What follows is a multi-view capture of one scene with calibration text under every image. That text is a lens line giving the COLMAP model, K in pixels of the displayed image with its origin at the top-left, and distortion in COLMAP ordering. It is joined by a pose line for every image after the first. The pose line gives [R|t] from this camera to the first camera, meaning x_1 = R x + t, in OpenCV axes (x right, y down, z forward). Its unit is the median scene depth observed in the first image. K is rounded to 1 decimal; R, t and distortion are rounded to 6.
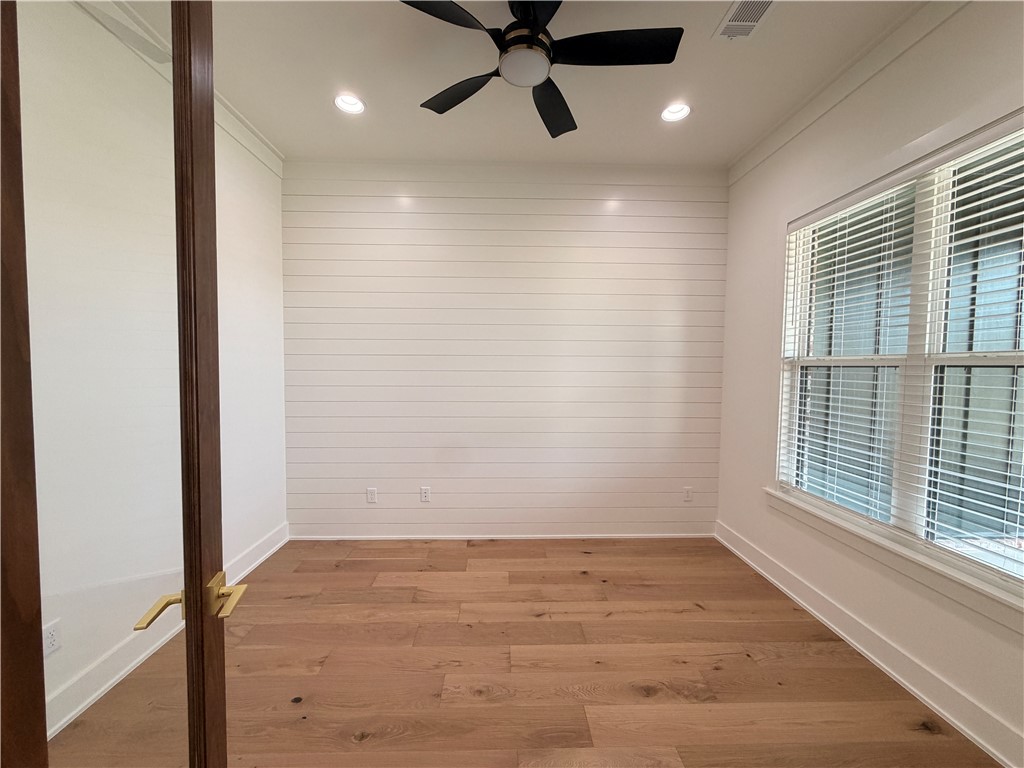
lens RADIAL K [[407.9, 0, 511.1], [0, 407.9, 384.6], [0, 0, 1]] dist [0.000780, -0.000240]
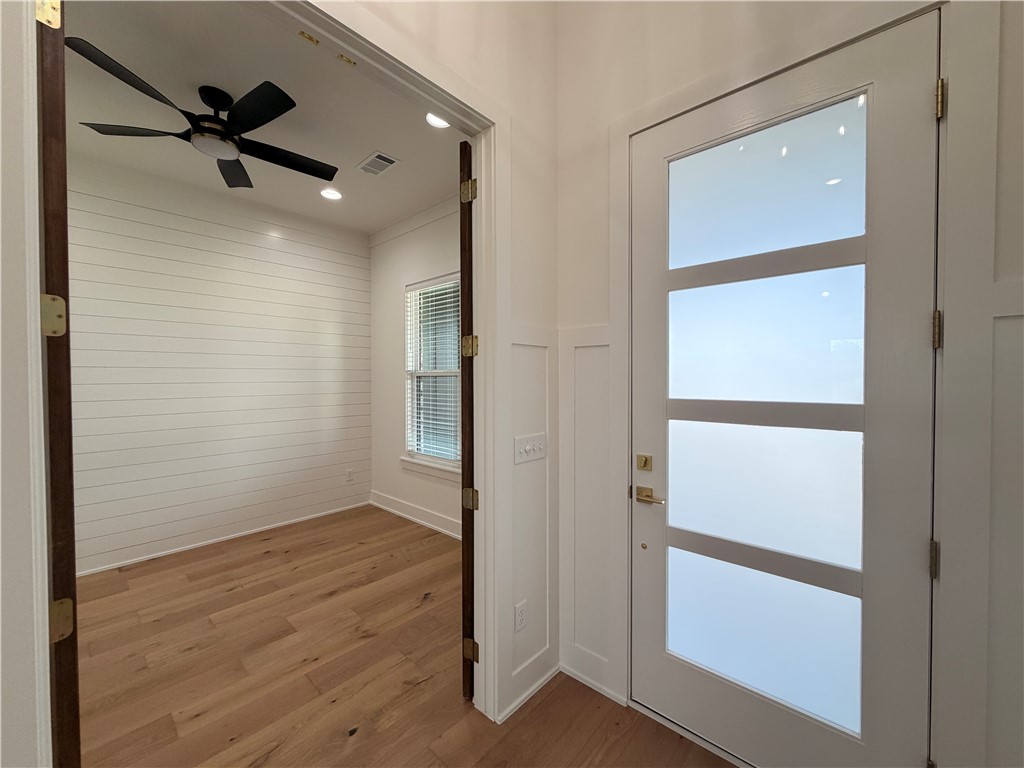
lens RADIAL K [[407.9, 0, 511.1], [0, 407.9, 384.6], [0, 0, 1]] dist [0.000780, -0.000240]
pose [[0.695520, -0.023185, 0.718133, -0.182476], [0.041327, 0.999115, -0.007770, 0.015665], [-0.717317, 0.035082, 0.695863, -0.379051]]
